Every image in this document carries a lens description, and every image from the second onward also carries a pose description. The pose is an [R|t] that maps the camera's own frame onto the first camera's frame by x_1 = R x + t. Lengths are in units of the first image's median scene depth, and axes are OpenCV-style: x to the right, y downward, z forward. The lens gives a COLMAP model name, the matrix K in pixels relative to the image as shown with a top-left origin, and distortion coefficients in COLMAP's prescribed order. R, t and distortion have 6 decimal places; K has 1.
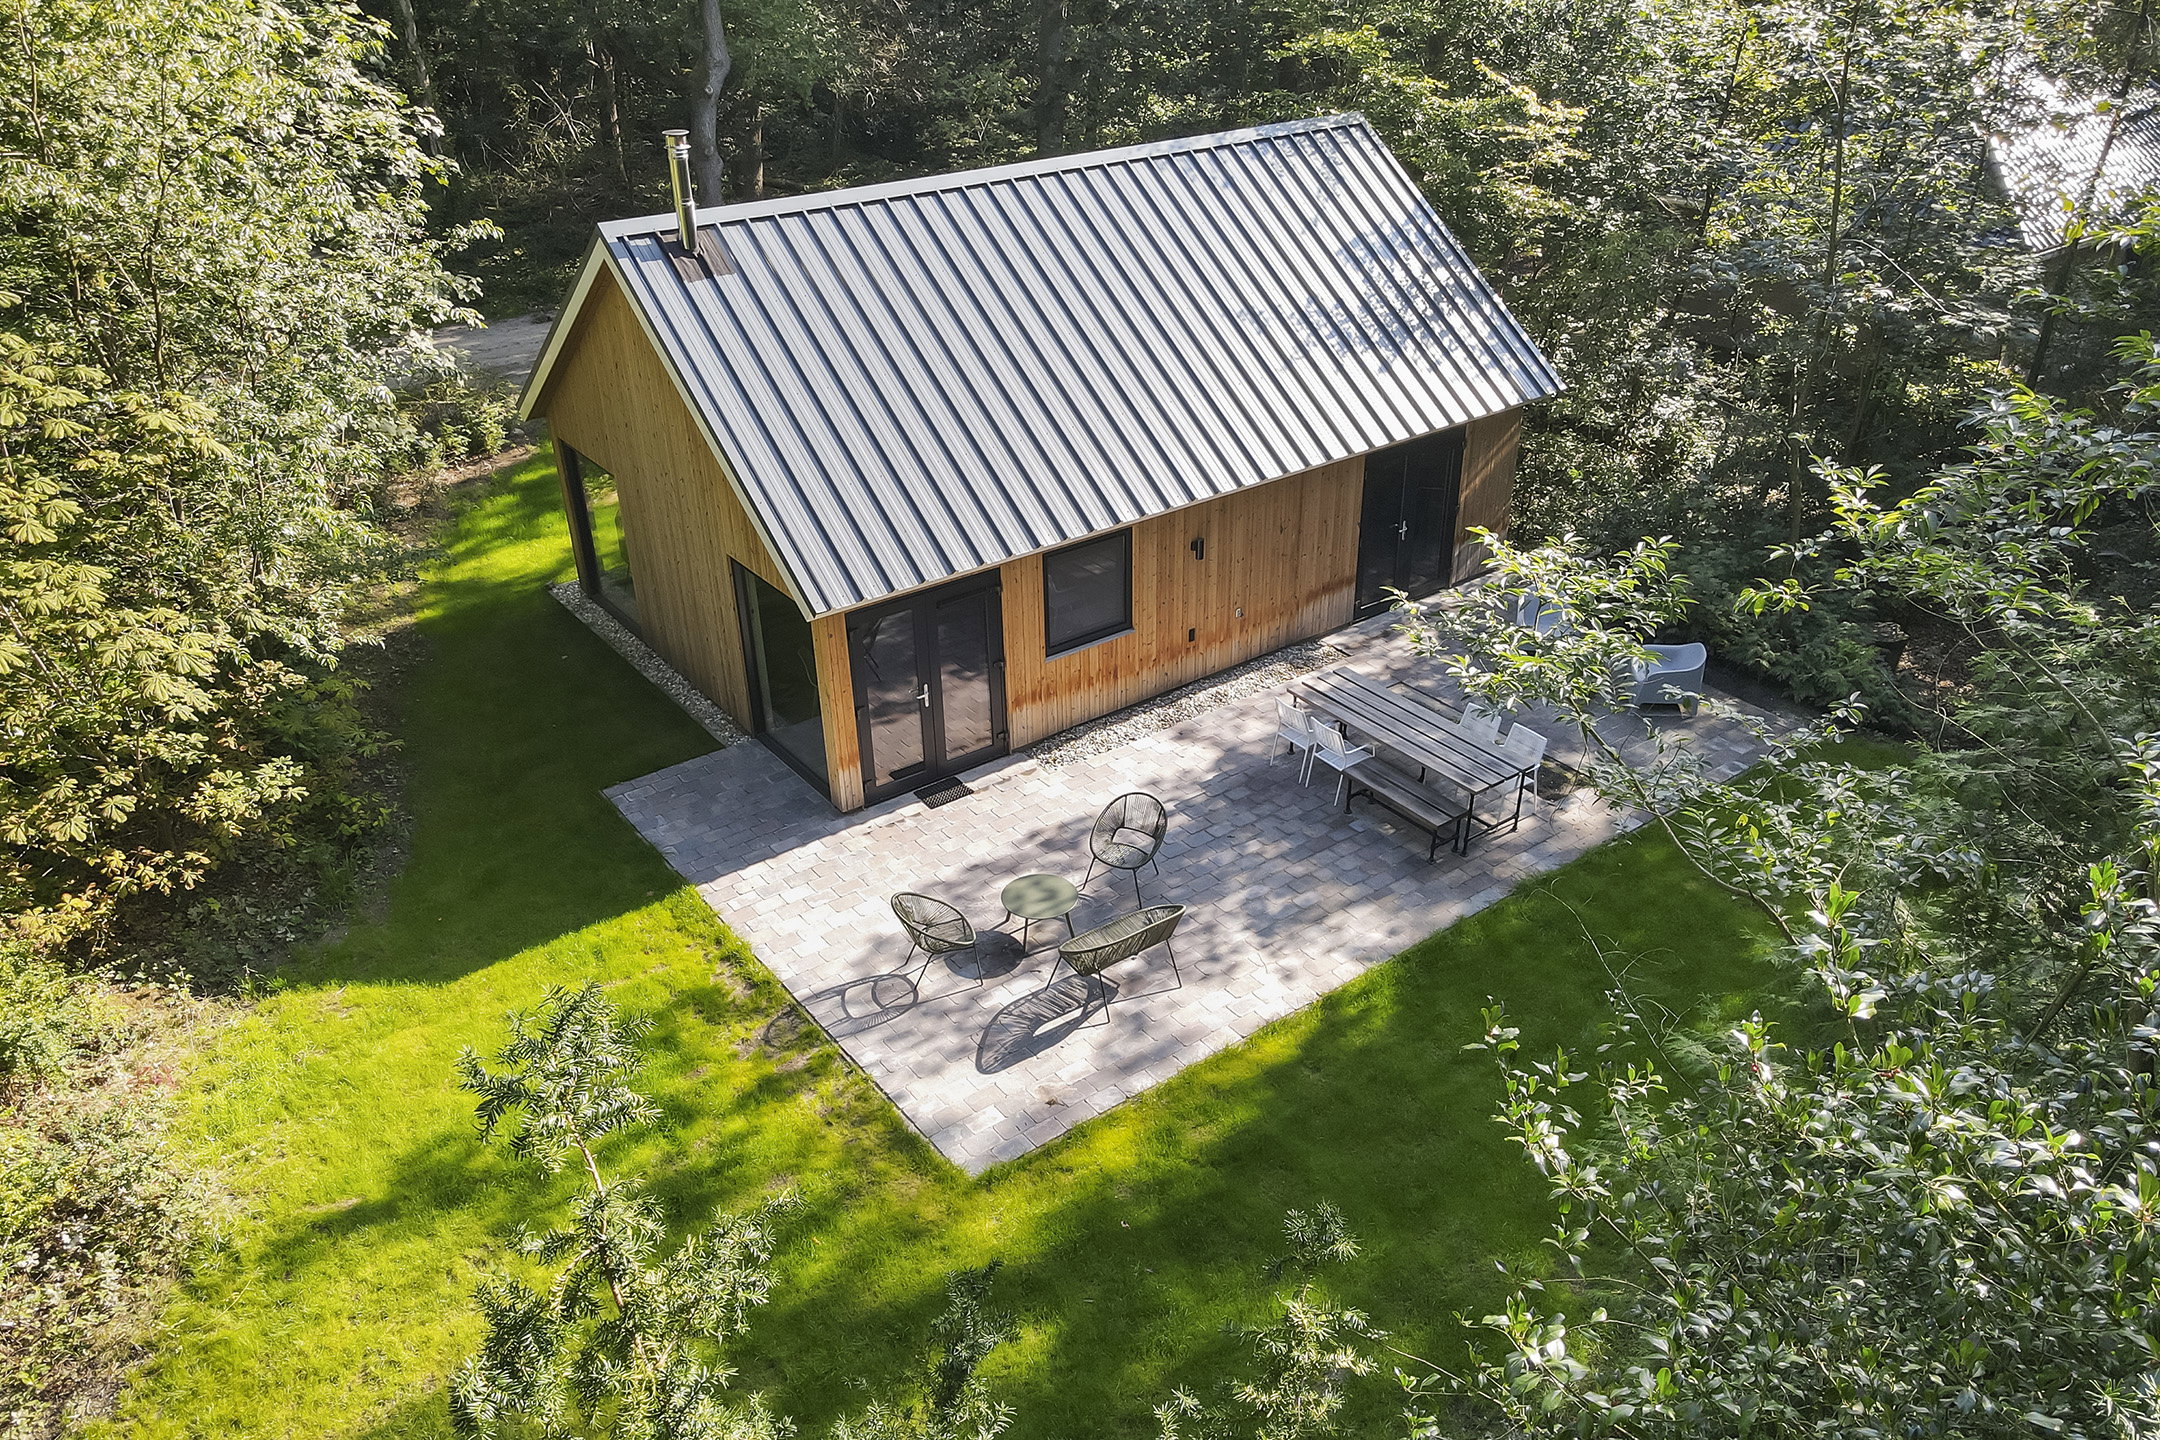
lens RADIAL K [[1508.4, 0, 1080.0], [0, 1508.4, 720.0], [0, 0, 1]] dist [-0.003824, -0.000919]
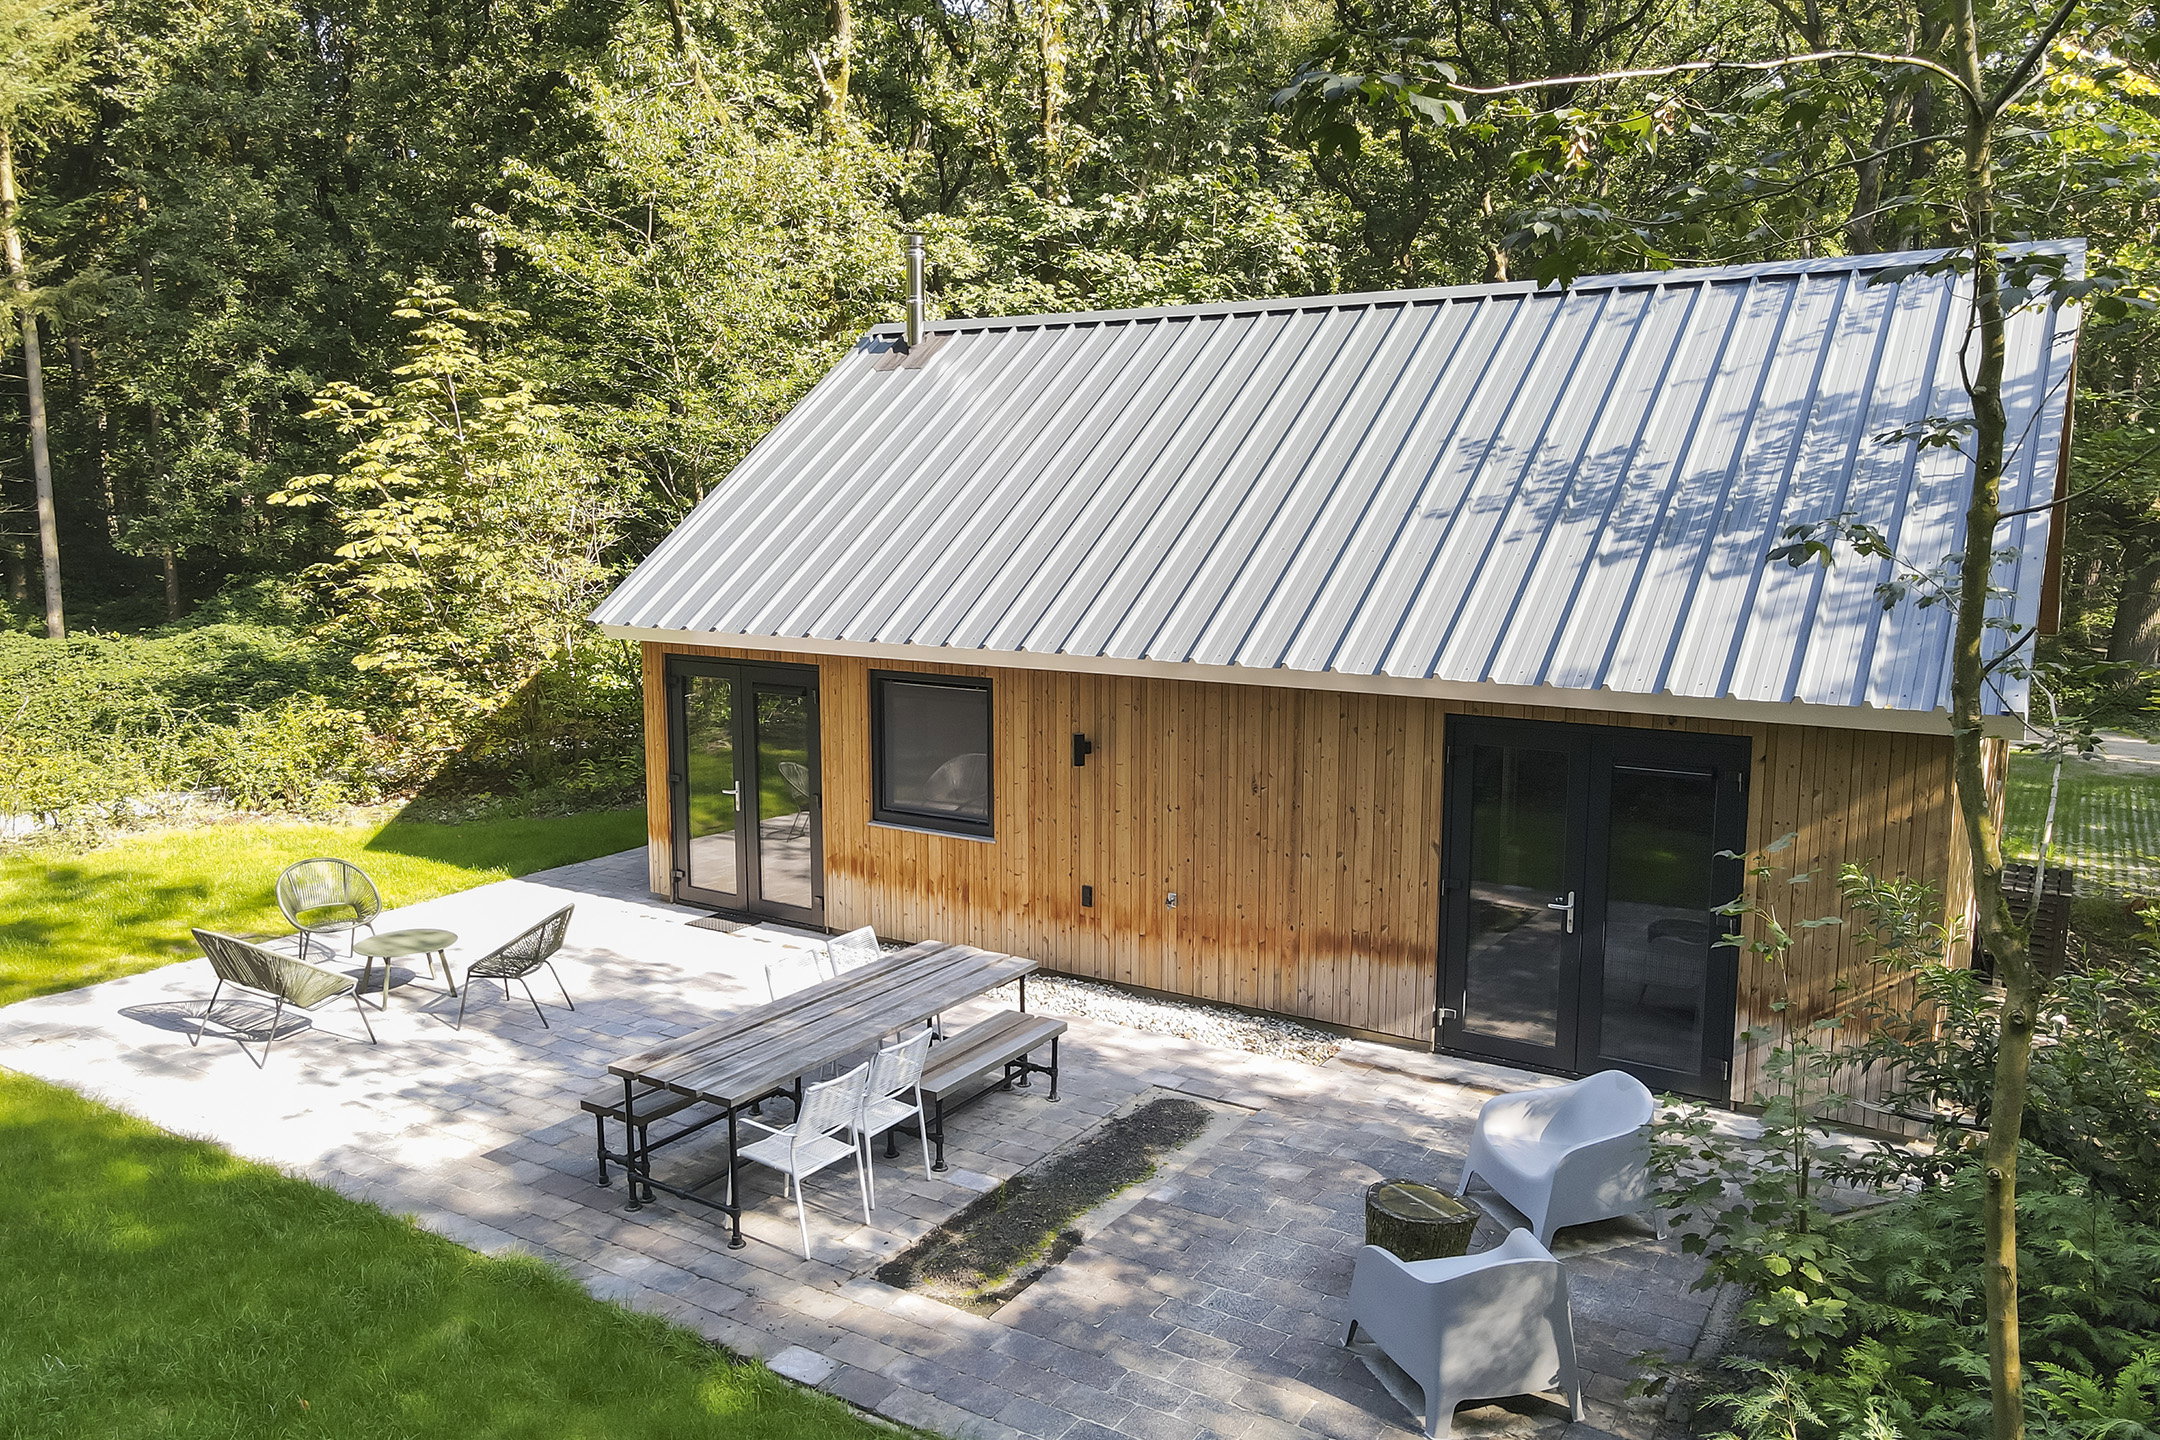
lens RADIAL K [[1508.4, 0, 1080.0], [0, 1508.4, 720.0], [0, 0, 1]] dist [-0.003824, -0.000919]
pose [[0.378087, 0.136015, -0.915724, 0.679586], [-0.483651, 0.872449, -0.070104, -0.079863], [0.789387, 0.469396, 0.395645, 0.767948]]
